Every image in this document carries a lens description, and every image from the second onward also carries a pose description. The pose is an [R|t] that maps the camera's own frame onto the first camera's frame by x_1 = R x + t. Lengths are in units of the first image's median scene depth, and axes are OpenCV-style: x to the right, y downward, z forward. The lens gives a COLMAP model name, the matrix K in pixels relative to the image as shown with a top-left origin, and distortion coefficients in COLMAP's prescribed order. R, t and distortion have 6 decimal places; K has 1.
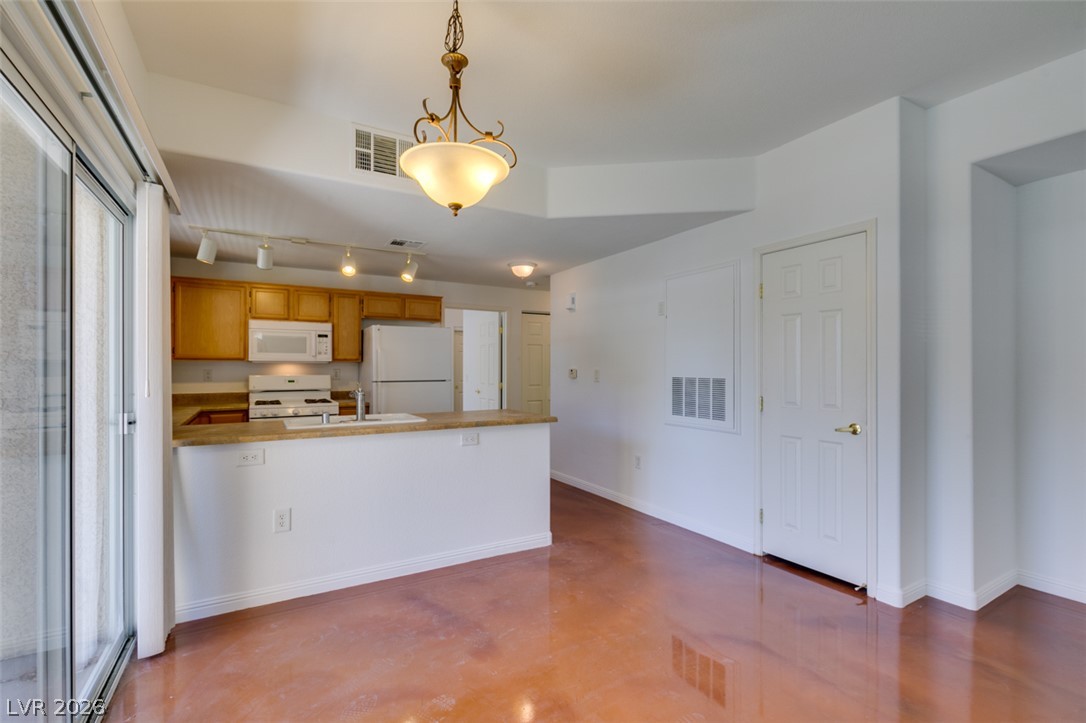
lens RADIAL K [[488.8, 0, 540.1], [0, 488.8, 366.9], [0, 0, 1]] dist [-0.002721, -0.000433]
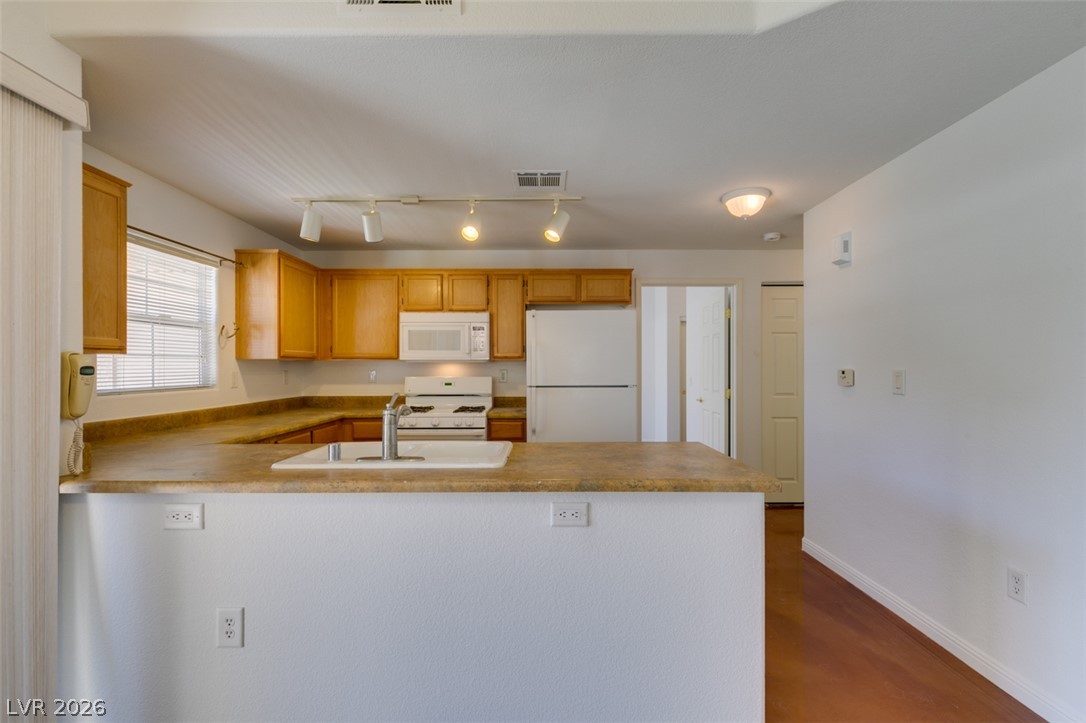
lens RADIAL K [[487.1, 0, 538.8], [0, 487.1, 366.3], [0, 0, 1]] dist [0.003914, -0.000062]
pose [[0.863232, -0.003372, -0.504796, 0.058546], [0.002638, 0.999994, -0.002169, 0.001188], [0.504800, 0.000541, 0.863236, 0.441876]]
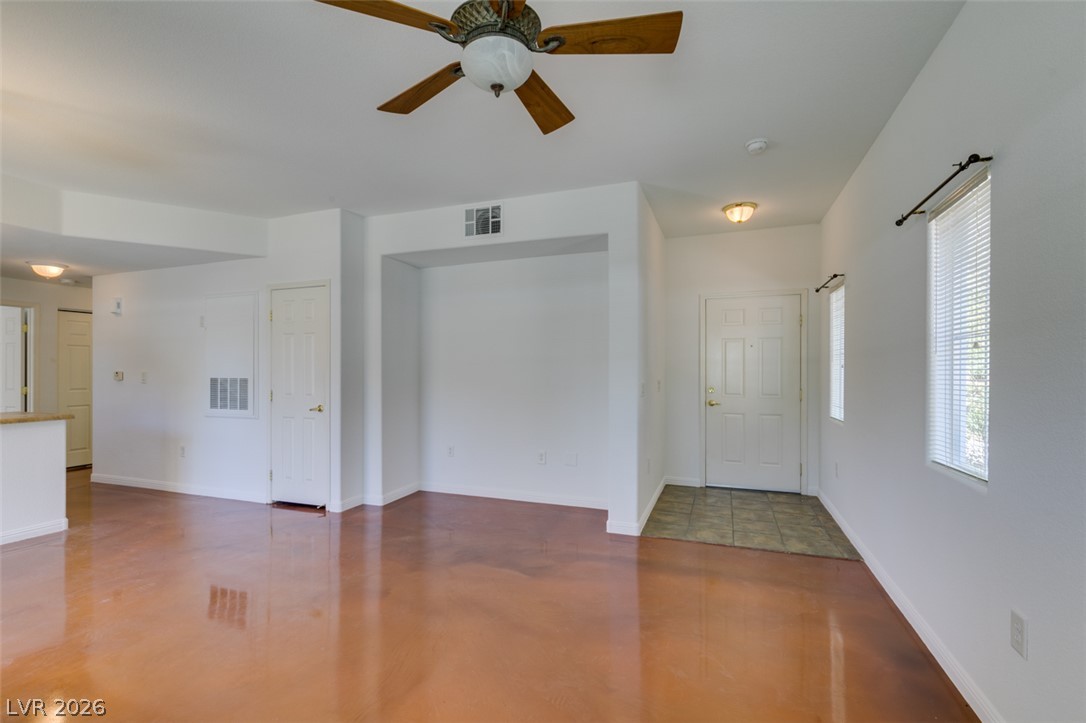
lens RADIAL K [[487.8, 0, 541.2], [0, 487.8, 369.5], [0, 0, 1]] dist [0.003096, -0.000196]
pose [[0.770533, -0.000357, 0.637400, 0.124289], [-0.000785, 0.999999, 0.001510, -0.002536], [-0.637399, -0.001664, 0.770532, -0.468928]]
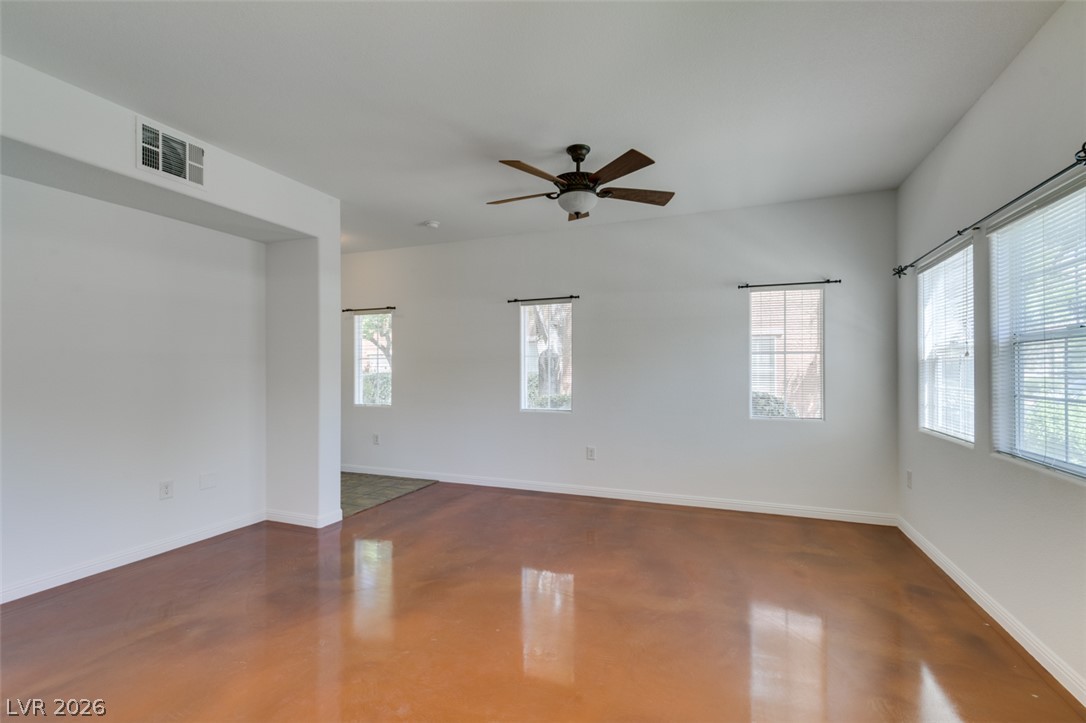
lens RADIAL K [[482.9, 0, 539.8], [0, 482.9, 366.9], [0, 0, 1]] dist [0.000054, -0.000421]
pose [[-0.617509, 0.006082, 0.786541, -0.199506], [0.000714, 0.999974, -0.007172, 0.000201], [-0.786564, -0.003867, -0.617497, 0.415021]]
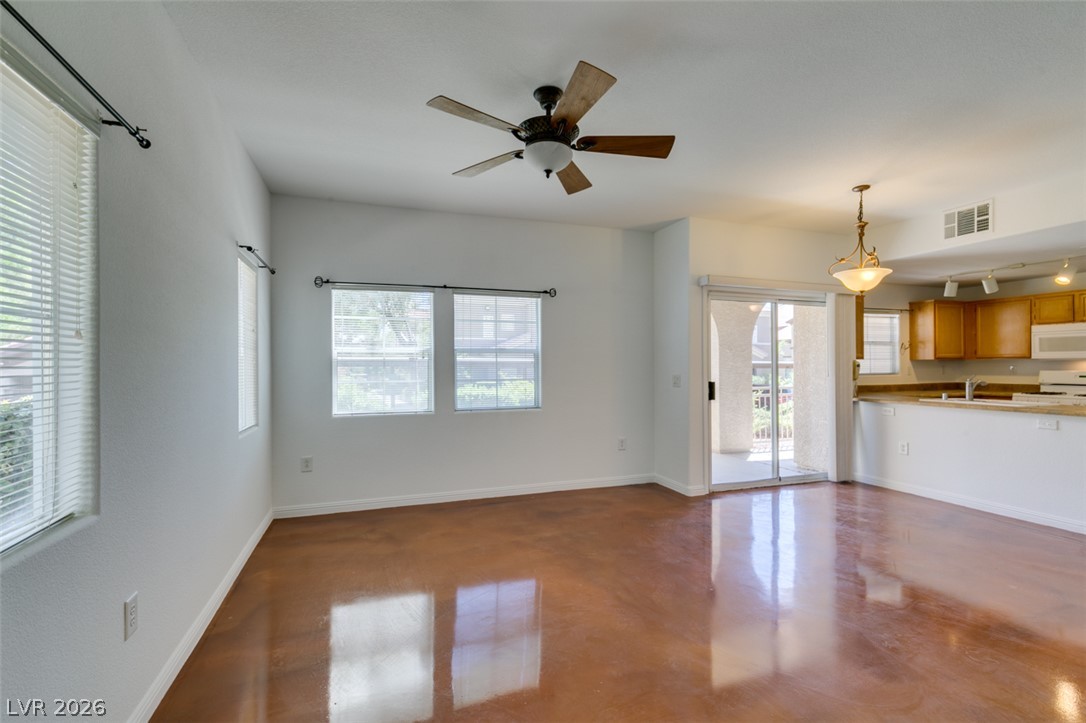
lens RADIAL K [[483.9, 0, 538.0], [0, 483.9, 363.5], [0, 0, 1]] dist [0.001232, -0.000144]
pose [[-0.185399, -0.003143, -0.982658, 0.984747], [0.005698, 0.999975, -0.004273, -0.002666], [0.982647, -0.006391, -0.185376, -0.007246]]
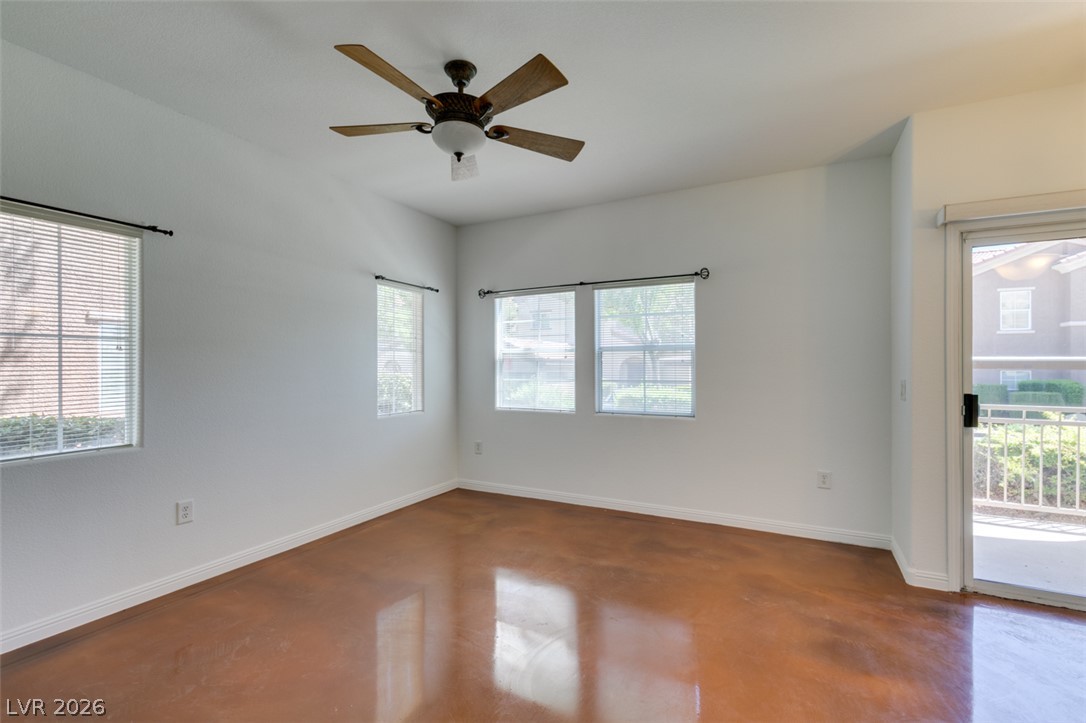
lens RADIAL K [[484.0, 0, 540.0], [0, 484.0, 366.2], [0, 0, 1]] dist [0.004334, -0.000648]
pose [[-0.842950, 0.001100, -0.537991, 0.598914], [0.002433, 0.999995, -0.001767, 0.000676], [0.537986, -0.002799, -0.842949, 0.427151]]
